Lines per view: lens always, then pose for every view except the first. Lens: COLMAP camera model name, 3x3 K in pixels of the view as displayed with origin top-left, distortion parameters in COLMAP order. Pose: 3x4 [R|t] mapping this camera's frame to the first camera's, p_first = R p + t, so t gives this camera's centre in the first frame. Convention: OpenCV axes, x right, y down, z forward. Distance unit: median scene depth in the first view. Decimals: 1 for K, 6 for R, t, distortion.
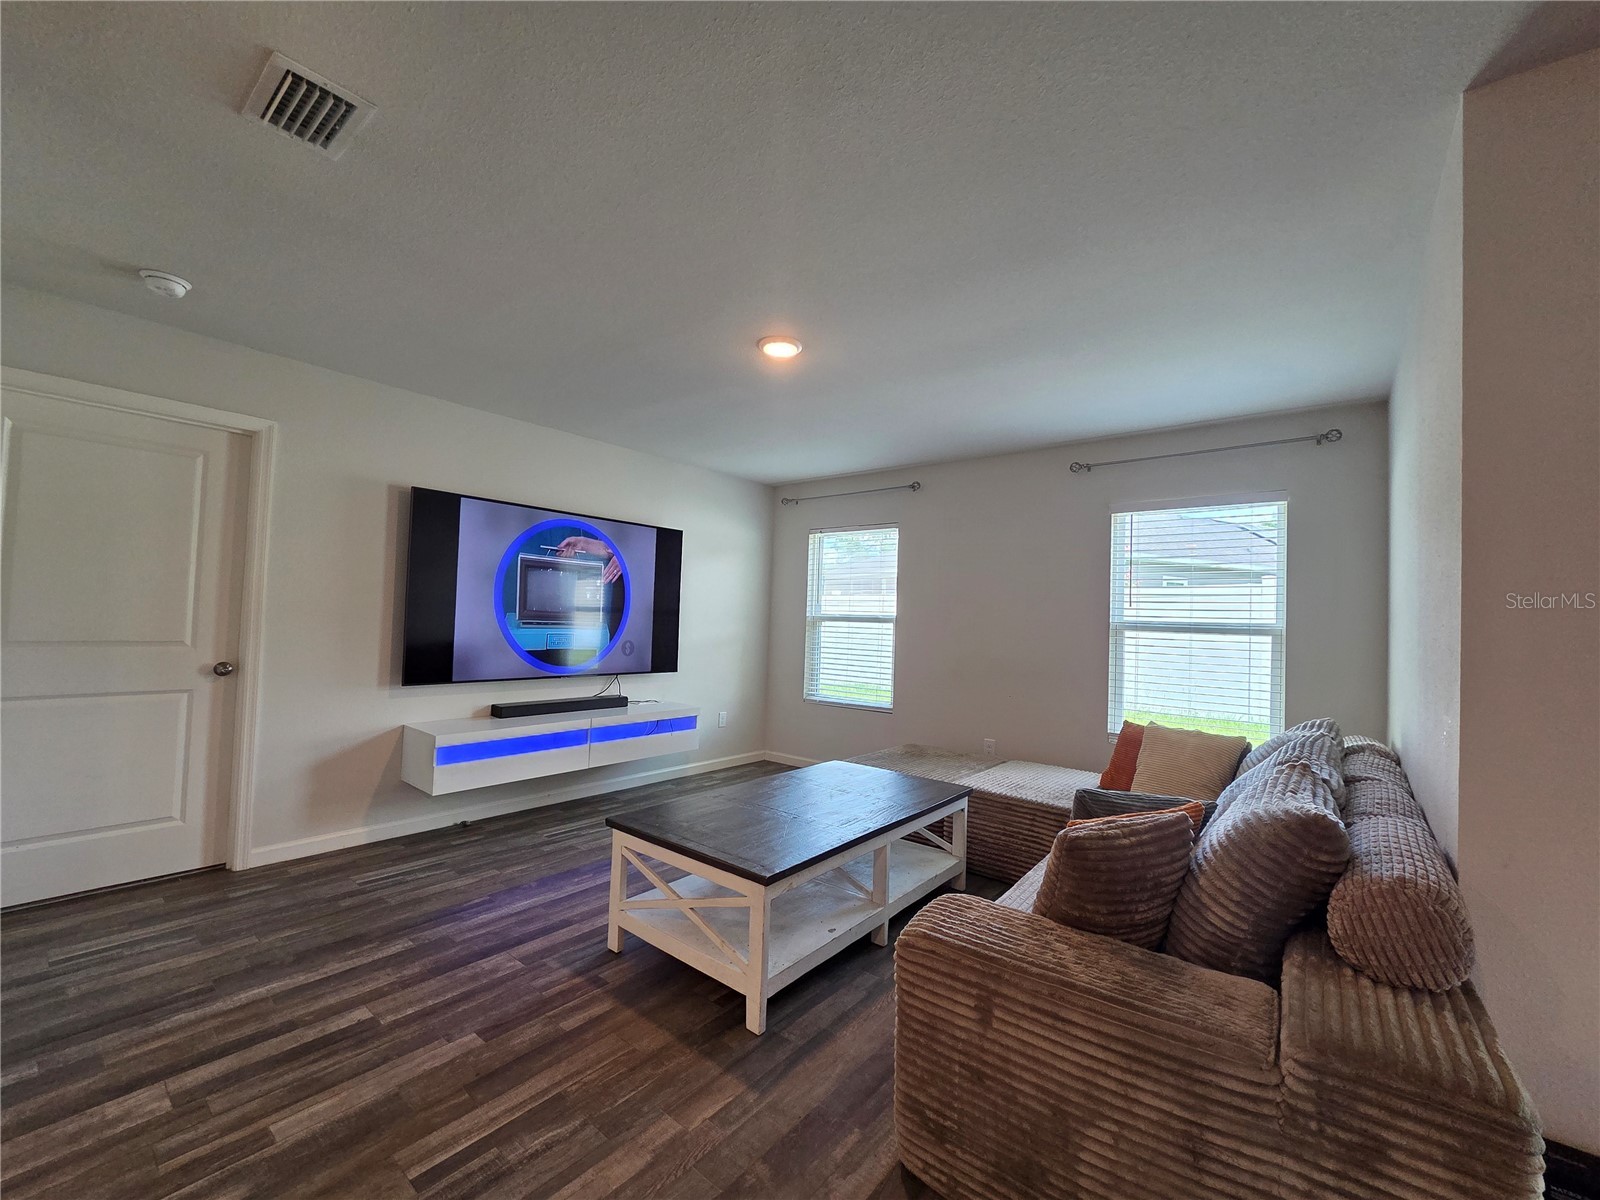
lens RADIAL K [[657.0, 0, 791.5], [0, 657.0, 597.4], [0, 0, 1]] dist [0.001623, 0.000719]
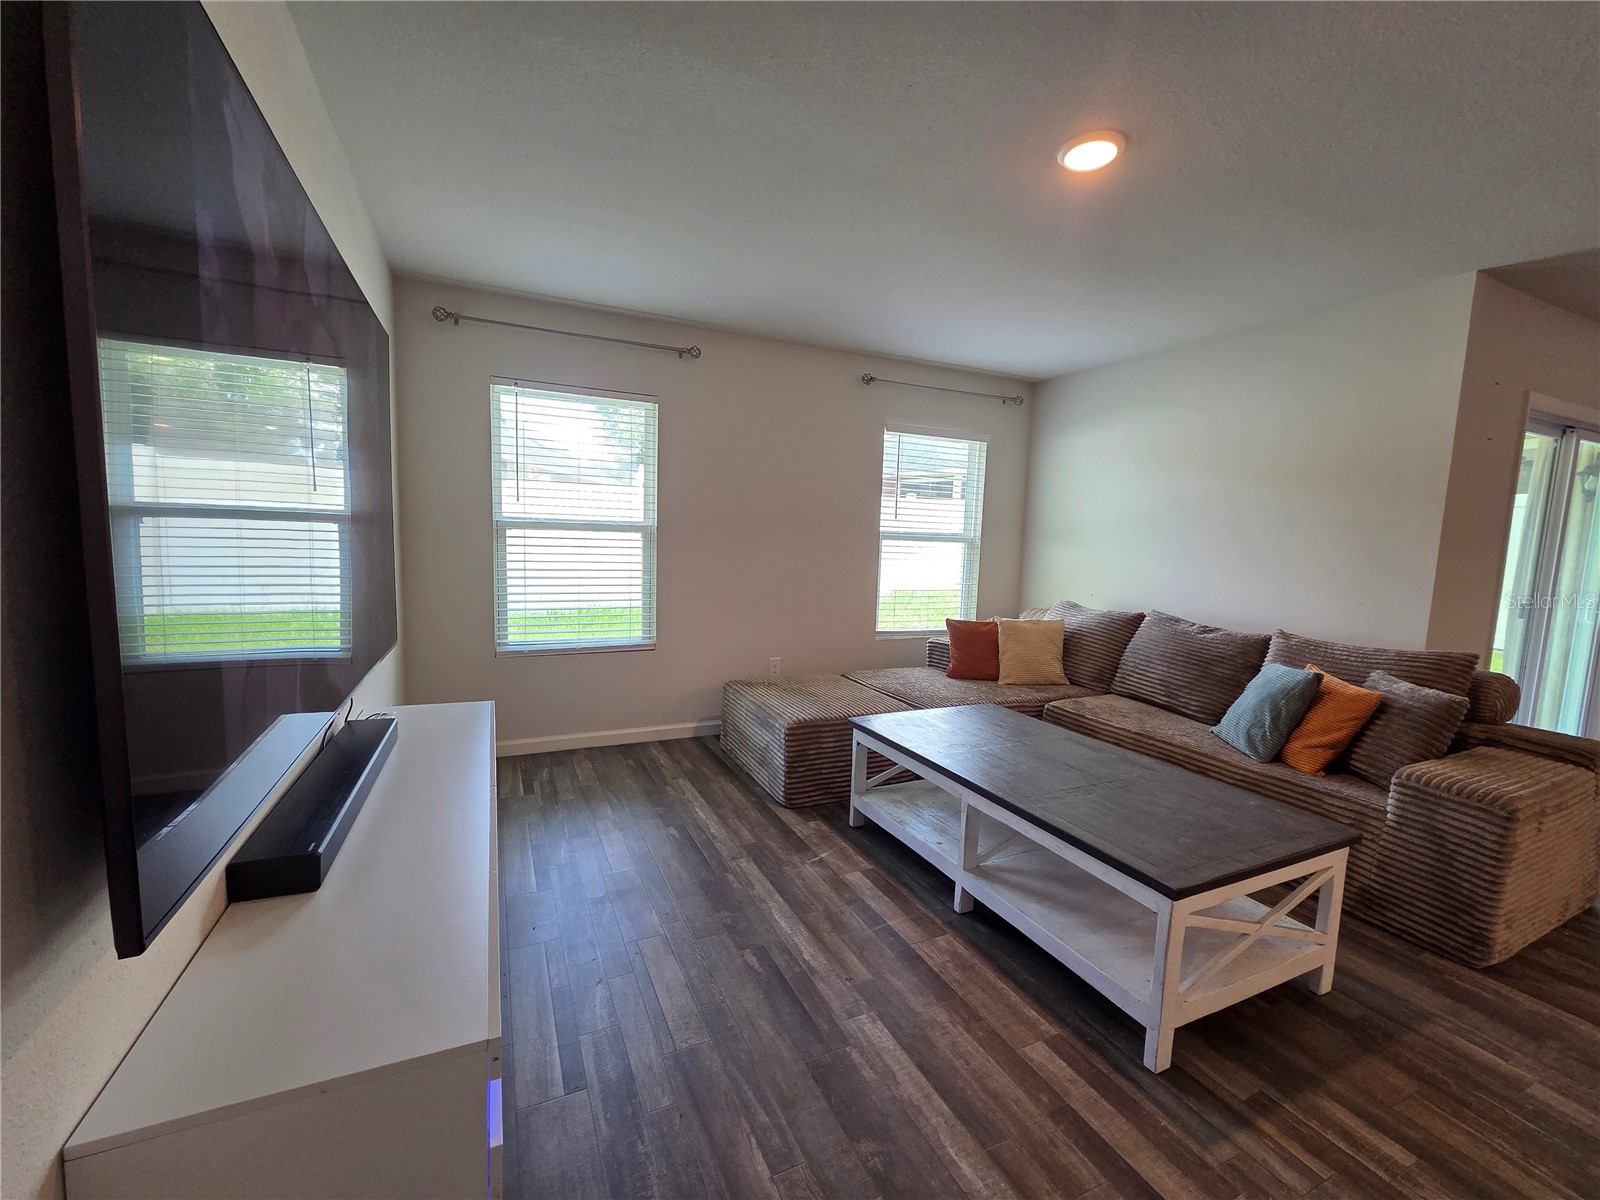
lens RADIAL K [[657.0, 0, 791.9], [0, 657.0, 602.9], [0, 0, 1]] dist [0.001623, 0.000719]
pose [[0.428267, -0.110520, 0.896868, -0.923519], [-0.048393, 0.988264, 0.144890, 0.002804], [-0.902356, -0.105454, 0.417892, 1.062093]]
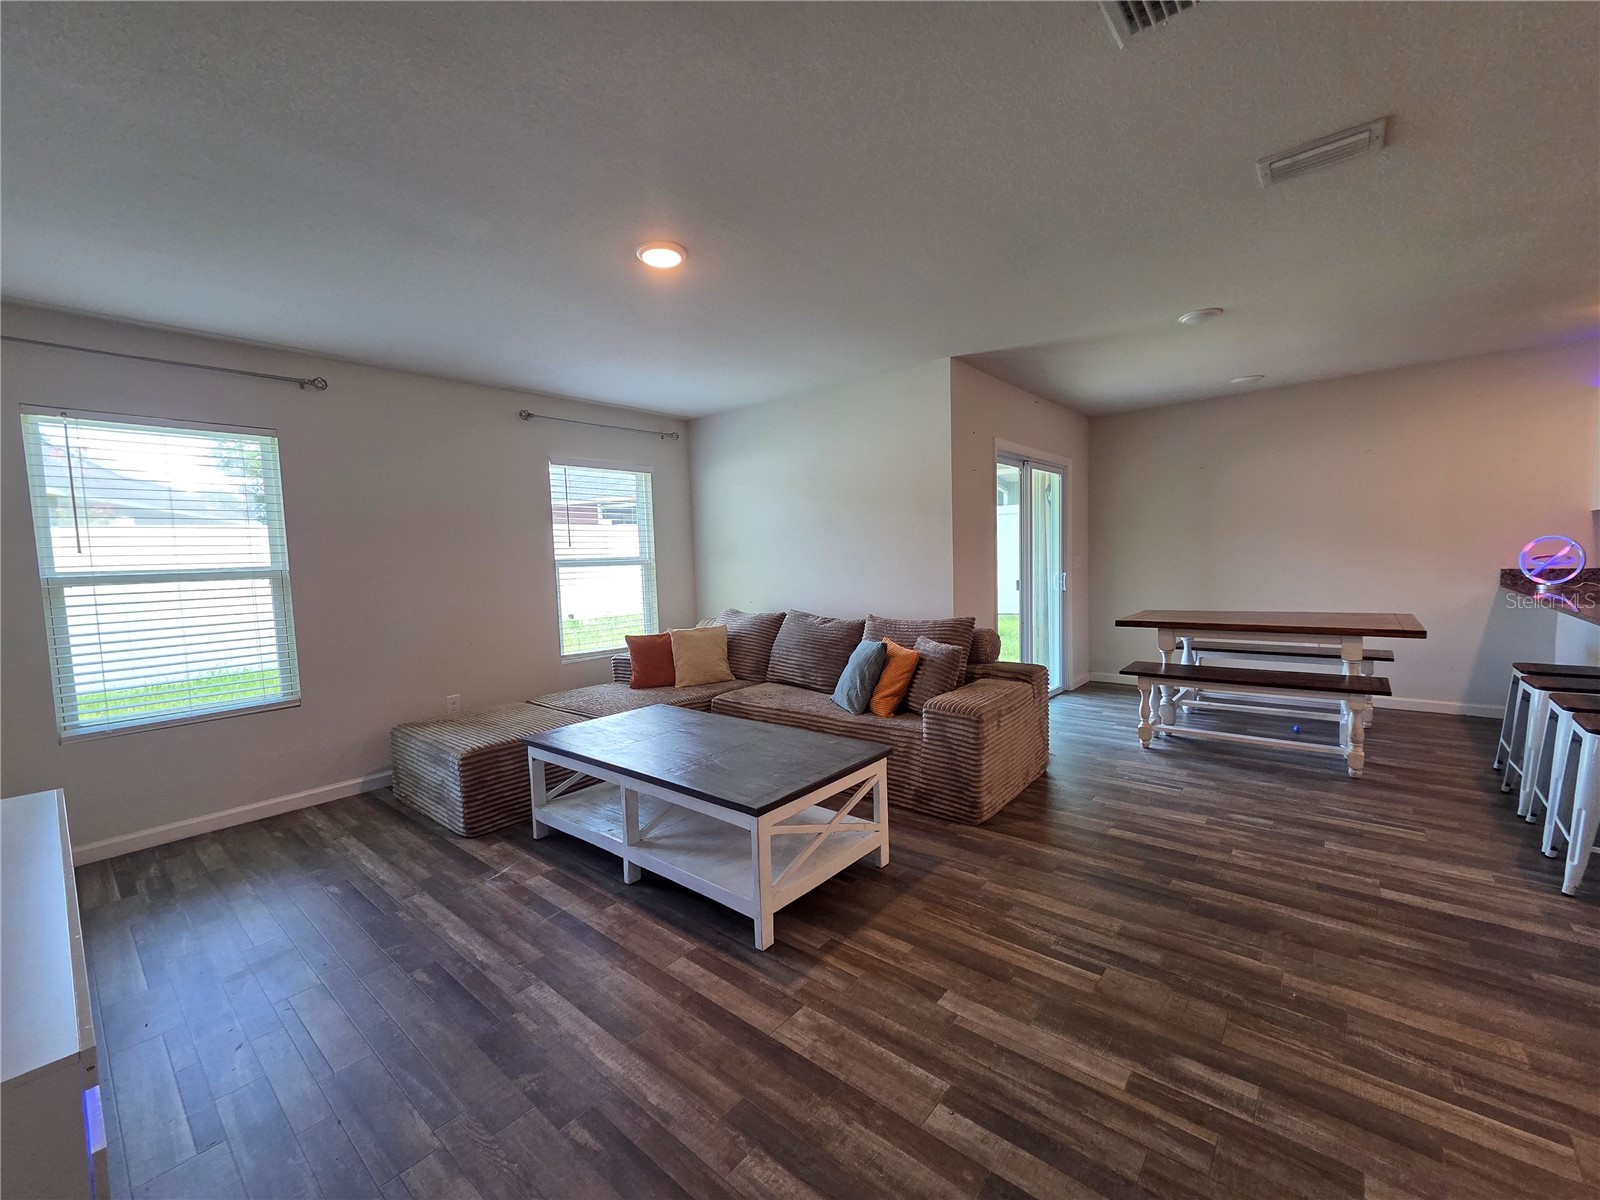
lens RADIAL K [[657.0, 0, 794.2], [0, 657.0, 602.9], [0, 0, 1]] dist [0.001623, 0.000719]
pose [[0.011998, -0.101100, 0.994804, -1.050318], [0.002402, 0.994876, 0.101078, -0.006443], [-0.999925, 0.001176, 0.012179, 0.915088]]
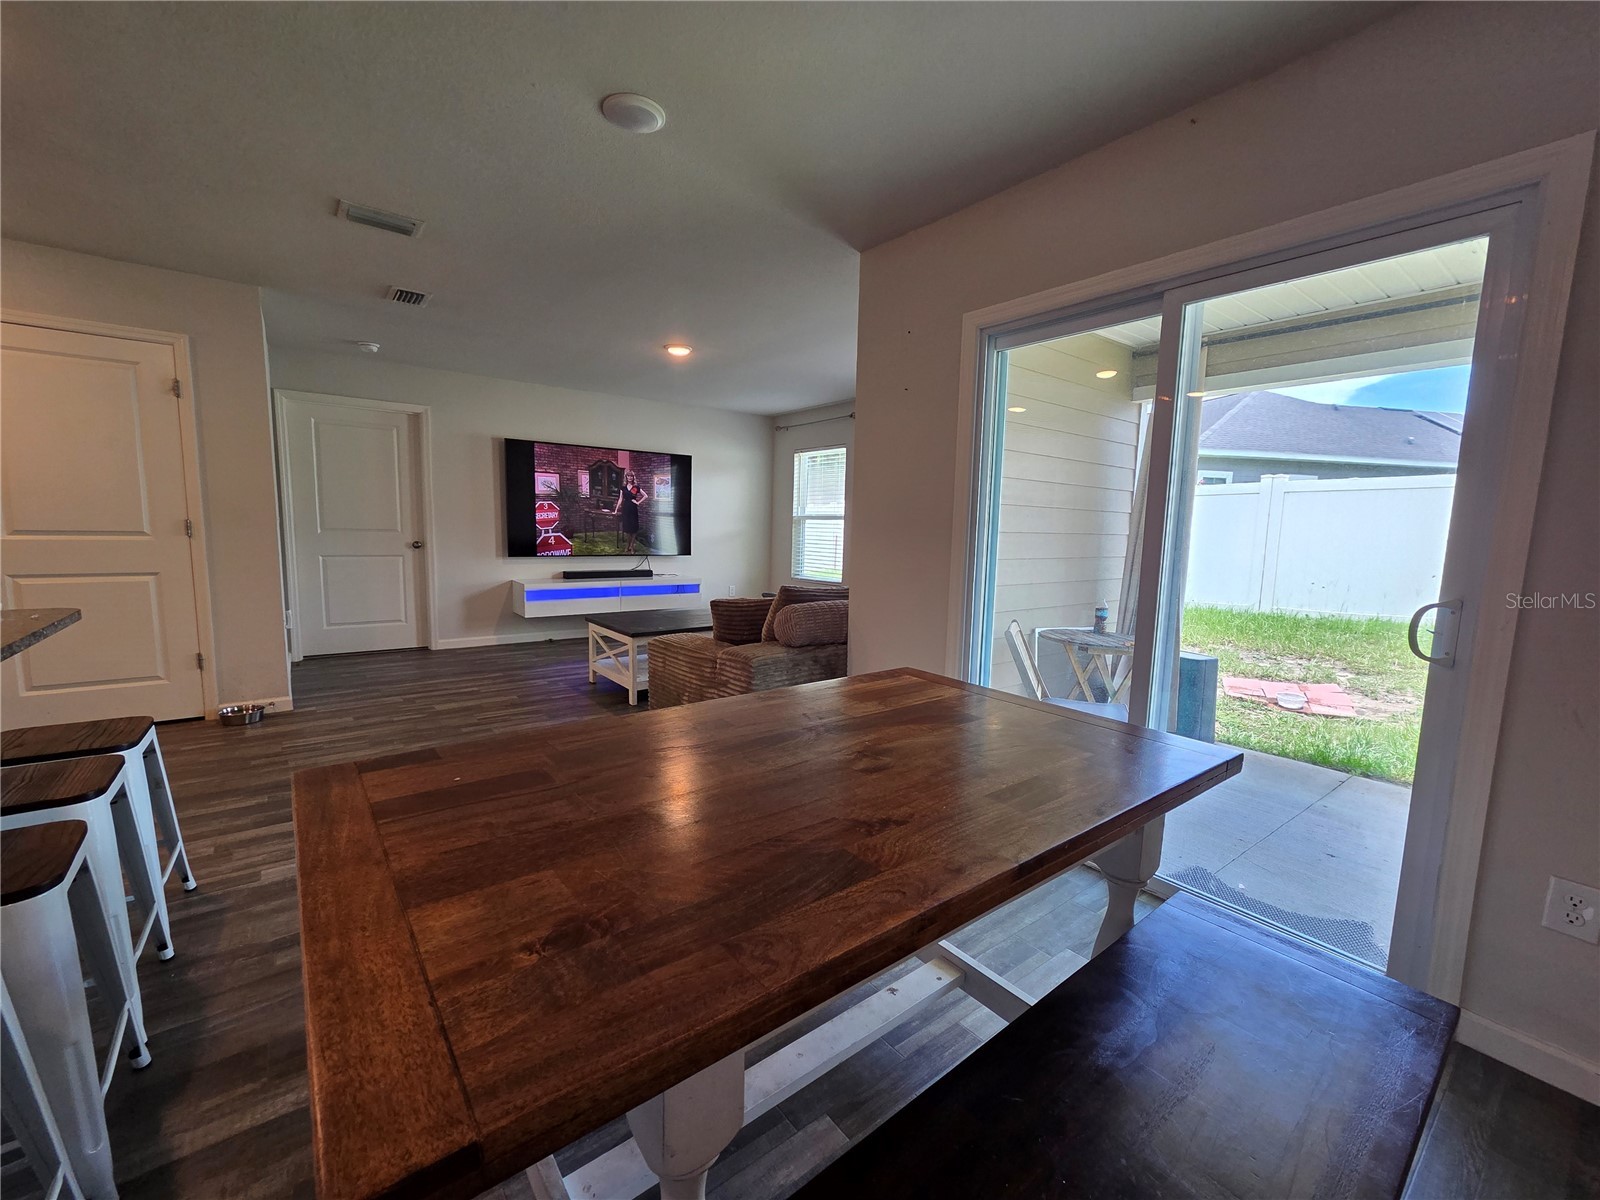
lens RADIAL K [[657.0, 0, 795.7], [0, 657.0, 600.5], [0, 0, 1]] dist [0.001623, 0.000719]
pose [[0.974434, 0.017128, -0.224020, 0.740007], [0.015063, 0.989866, 0.141200, 0.022378], [0.224168, -0.140965, 0.964302, -0.710754]]
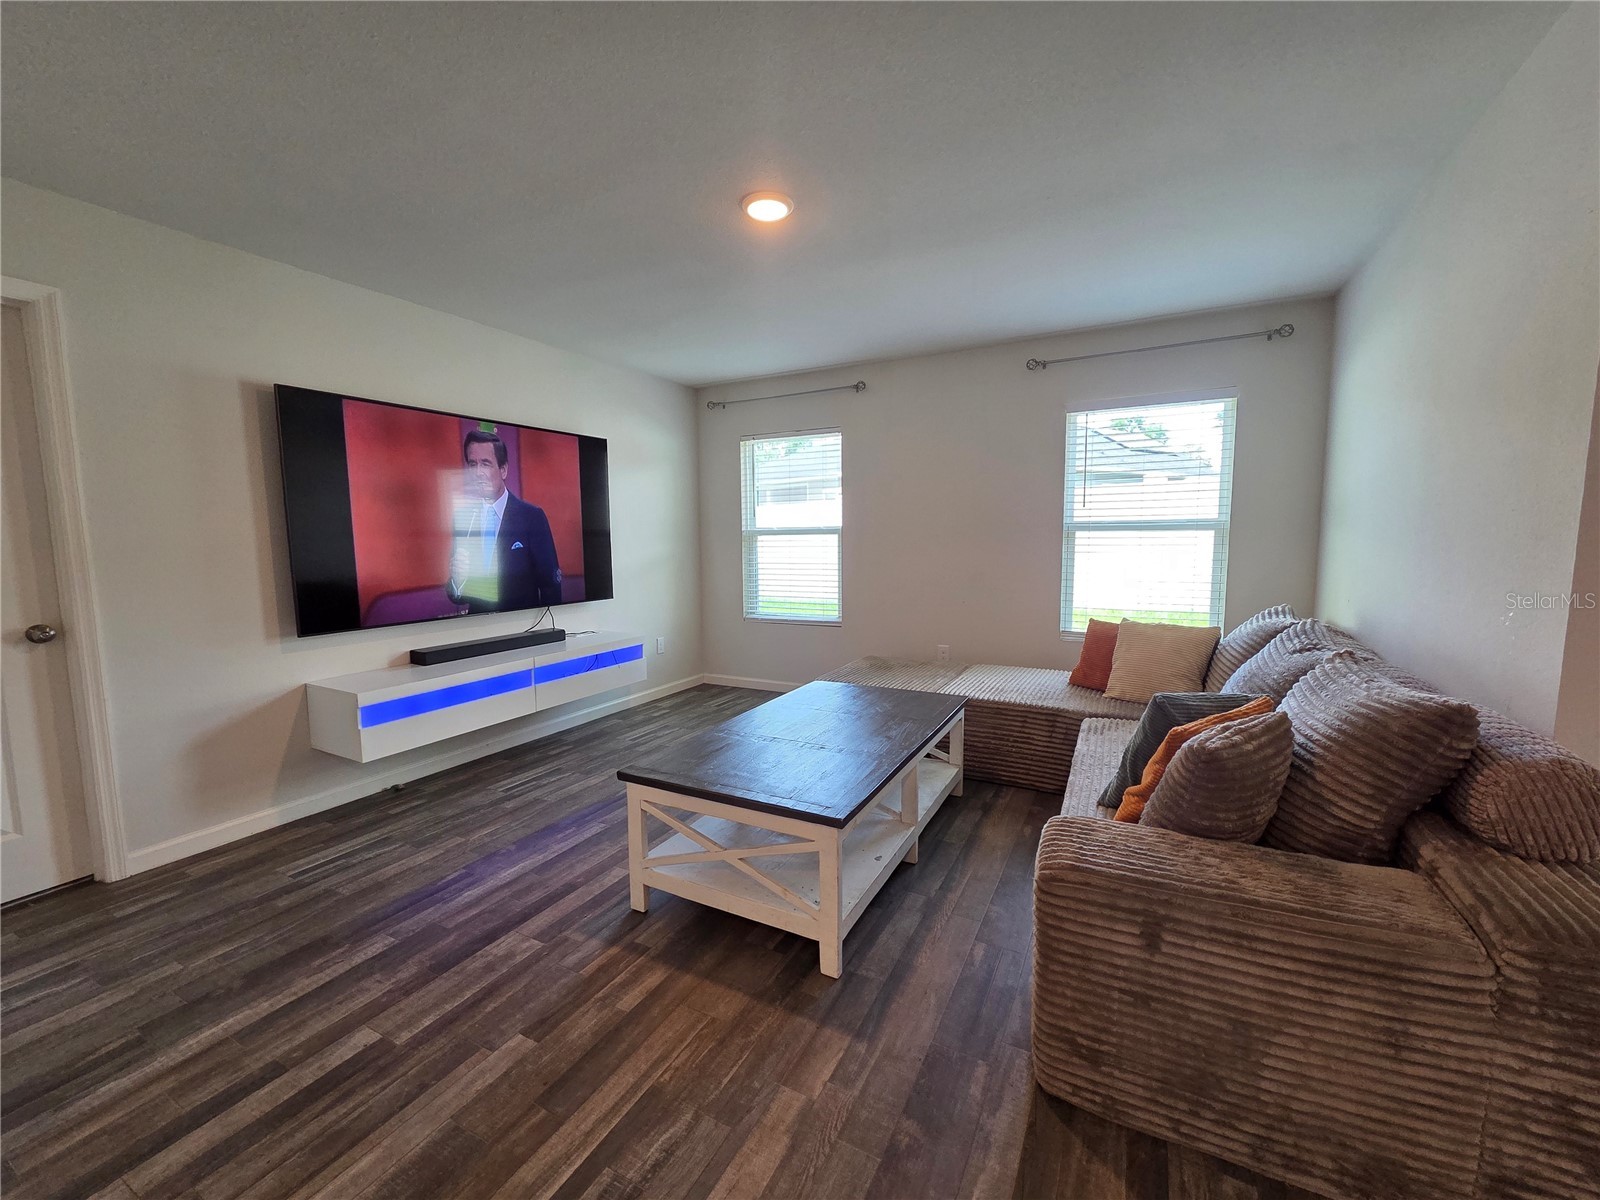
lens RADIAL K [[657.0, 0, 792.7], [0, 657.0, 600.2], [0, 0, 1]] dist [0.001623, 0.000719]
pose [[0.980131, -0.063118, 0.188039, -0.198177], [0.037084, 0.989614, 0.138883, -0.002002], [-0.194852, -0.129150, 0.972293, 0.131251]]
